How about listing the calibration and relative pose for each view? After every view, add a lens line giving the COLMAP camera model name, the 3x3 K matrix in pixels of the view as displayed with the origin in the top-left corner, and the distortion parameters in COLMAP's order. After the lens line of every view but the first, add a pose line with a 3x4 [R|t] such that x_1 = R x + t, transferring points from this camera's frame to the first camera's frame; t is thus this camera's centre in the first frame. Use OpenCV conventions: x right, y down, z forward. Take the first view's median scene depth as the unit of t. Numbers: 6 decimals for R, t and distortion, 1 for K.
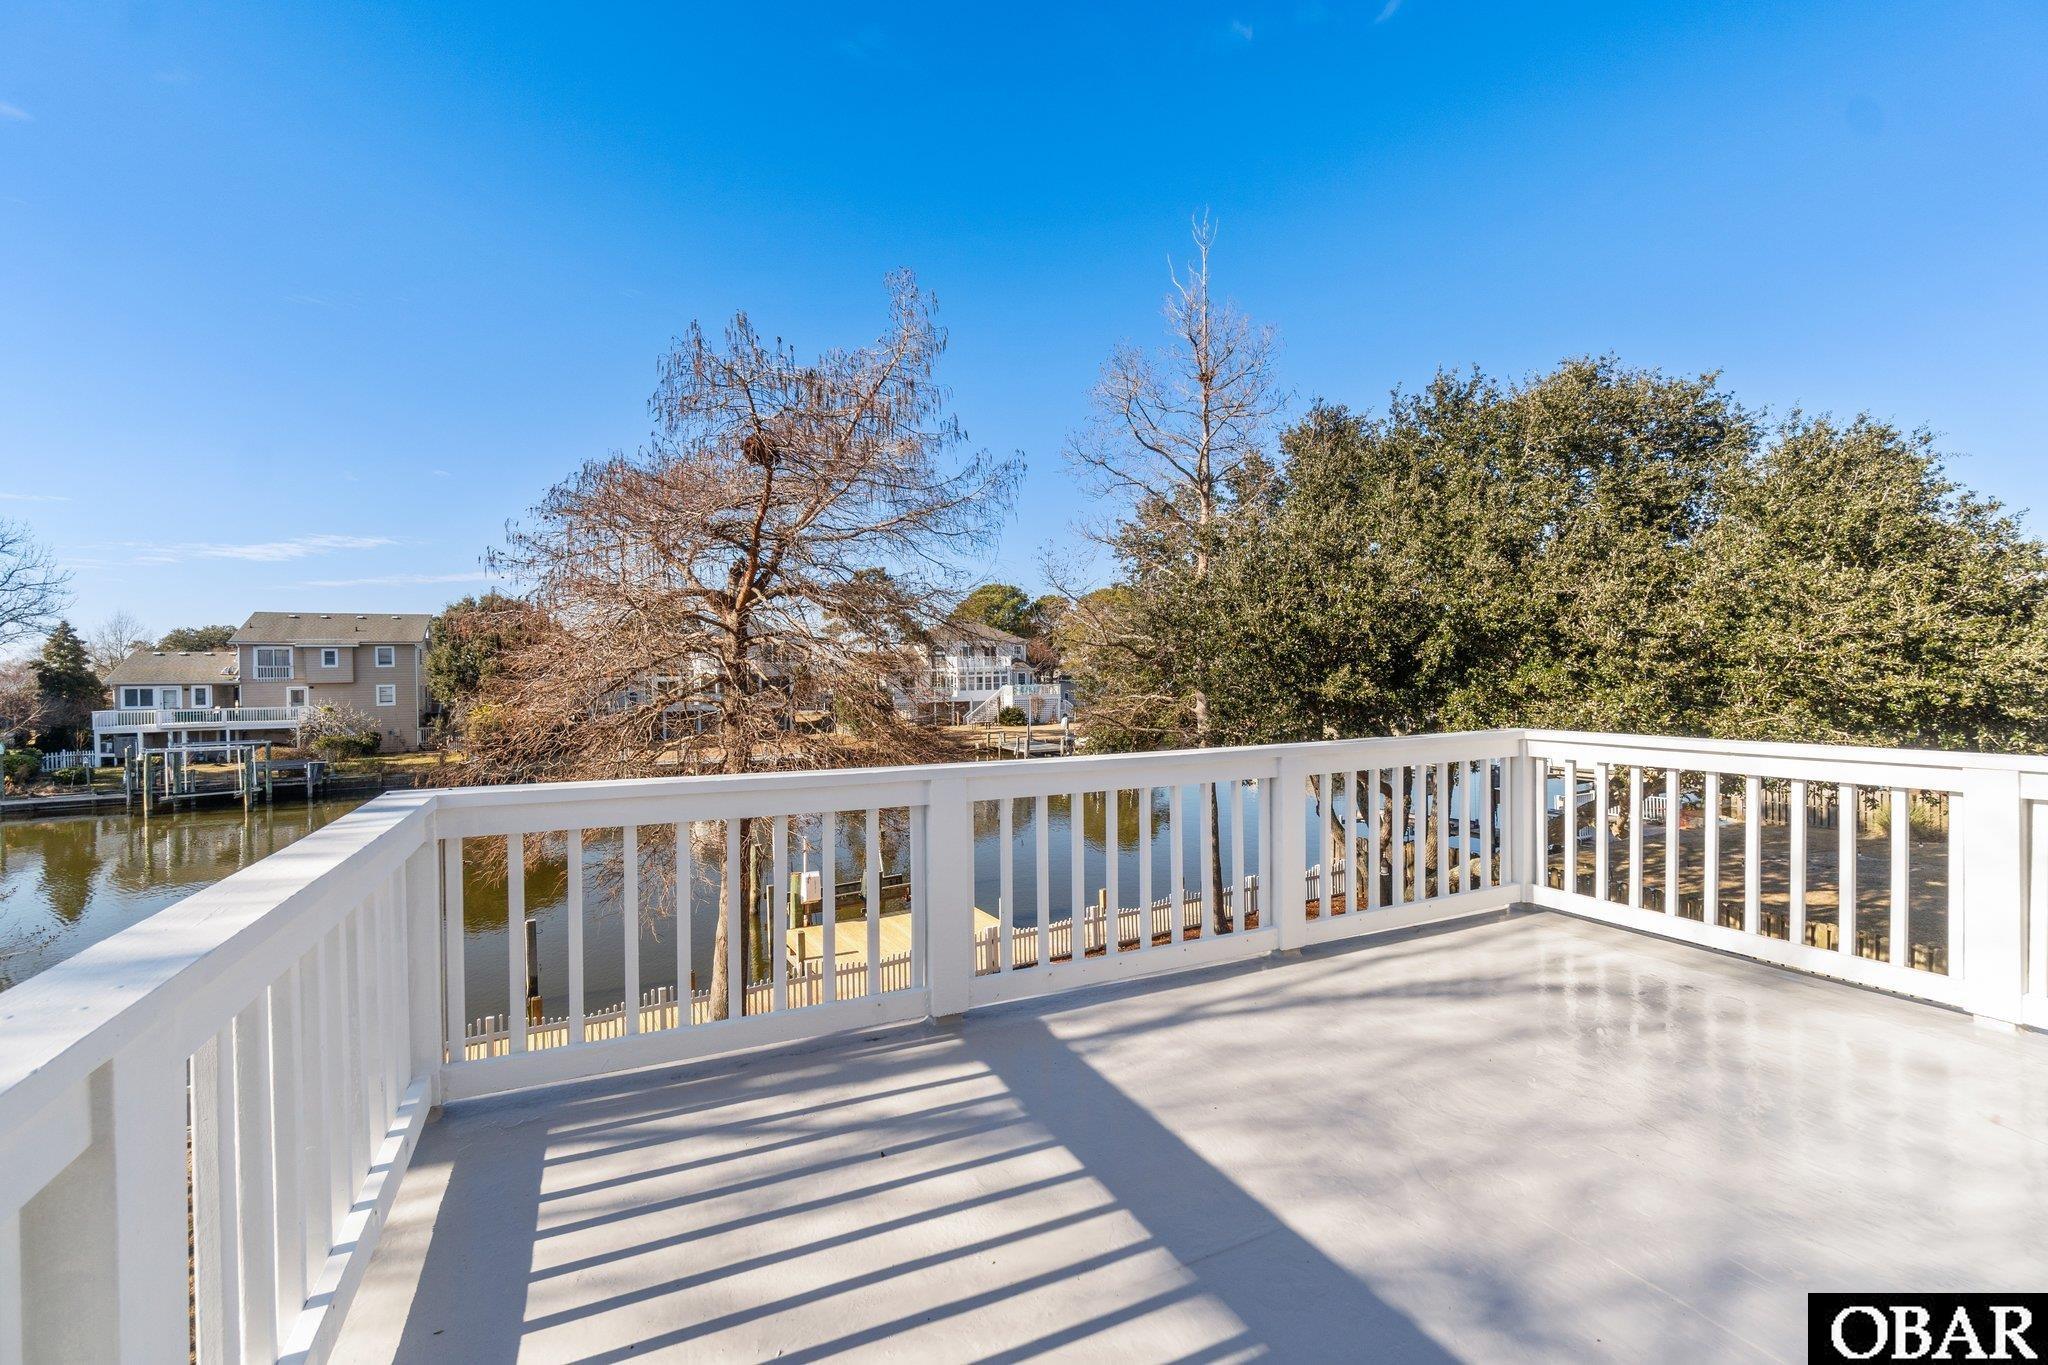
lens RADIAL K [[878.4, 0, 1034.5], [0, 878.4, 683.2], [0, 0, 1]] dist [-0.008872, 0.003019]
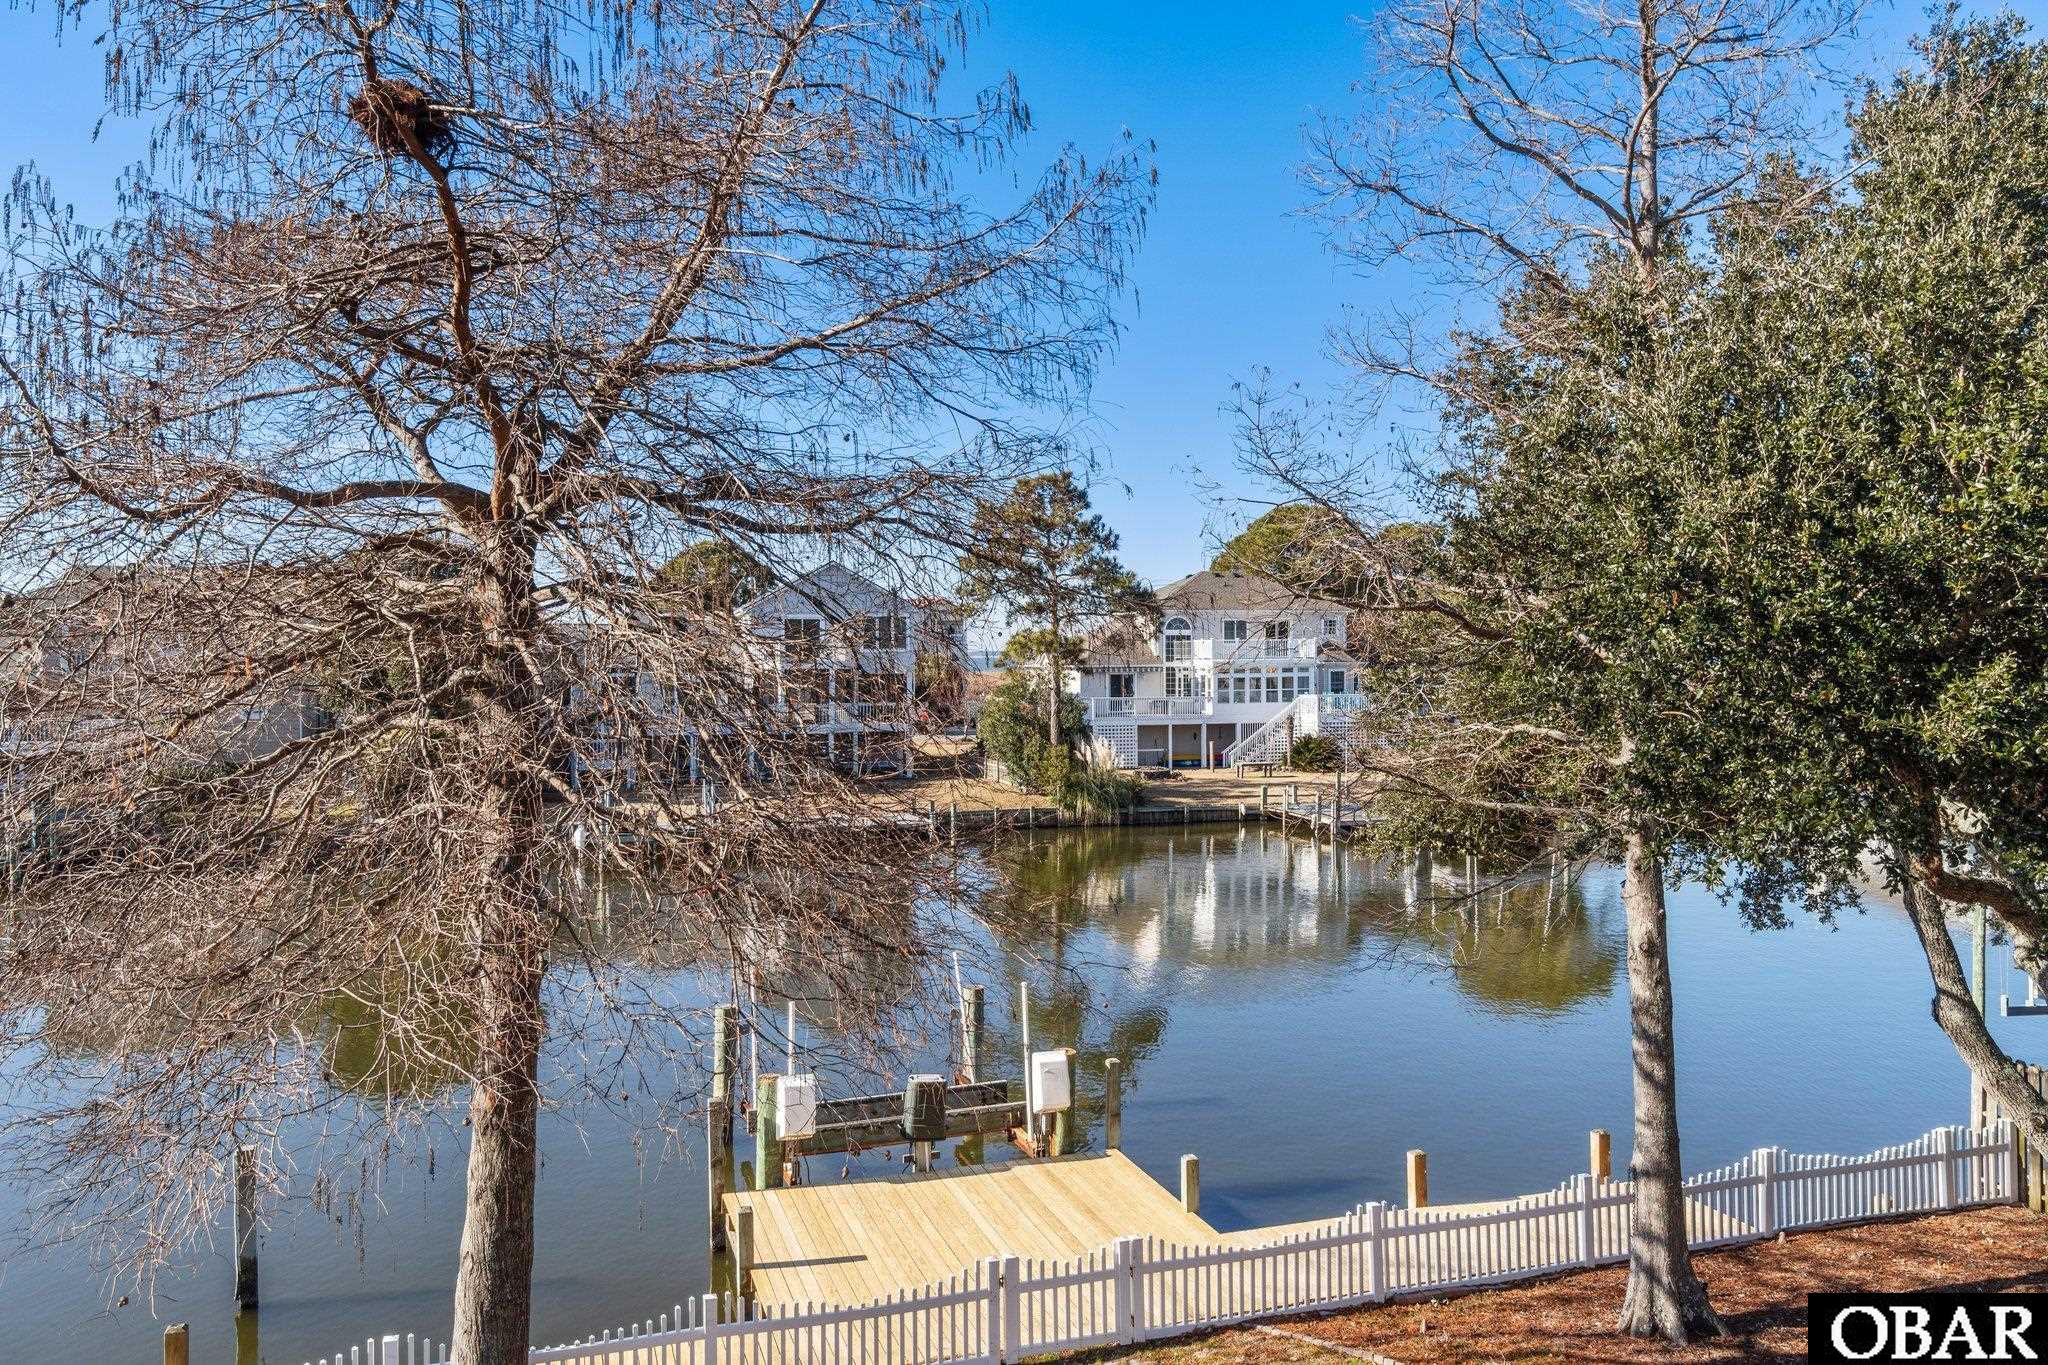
lens RADIAL K [[1588.1, 0, 1034.0], [0, 1588.1, 680.8], [0, 0, 1]] dist [0.002874, -0.006276]
pose [[0.976340, 0.008570, -0.216070, 0.063652], [-0.009553, 0.999948, -0.003504, -0.002827], [0.216029, 0.005486, 0.976372, 0.165138]]
